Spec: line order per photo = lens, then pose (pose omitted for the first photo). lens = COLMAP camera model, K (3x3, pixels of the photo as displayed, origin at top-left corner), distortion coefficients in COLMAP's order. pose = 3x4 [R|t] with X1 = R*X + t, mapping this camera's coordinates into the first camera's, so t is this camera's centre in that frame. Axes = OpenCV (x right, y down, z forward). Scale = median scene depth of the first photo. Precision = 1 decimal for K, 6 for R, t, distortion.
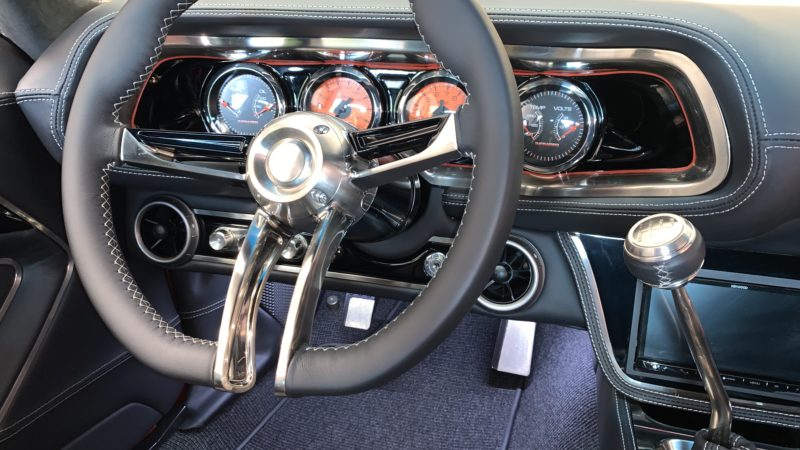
lens RADIAL K [[636.2, 0, 401.1], [0, 636.2, 222.2], [0, 0, 1]] dist [0.122127, -0.159112]
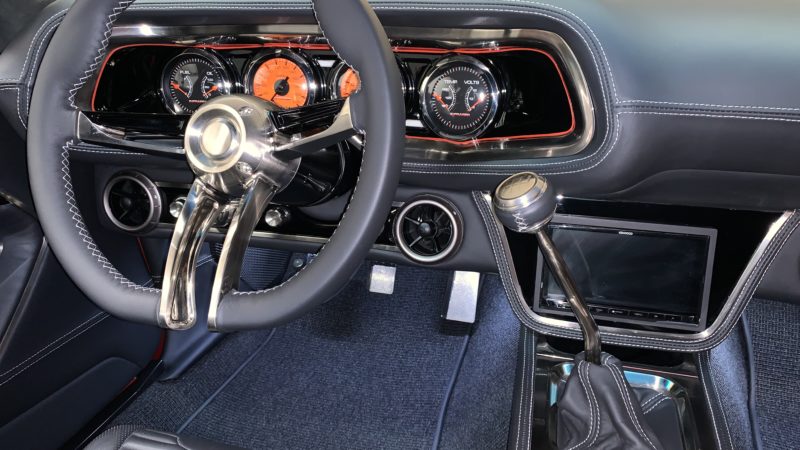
lens RADIAL K [[636.2, 0, 401.1], [0, 636.2, 222.2], [0, 0, 1]] dist [0.122127, -0.159112]
pose [[0.999448, -0.032753, 0.005619, 0.112075], [0.032432, 0.998224, 0.049973, 0.009370], [-0.007246, -0.049763, 0.998735, -0.141609]]
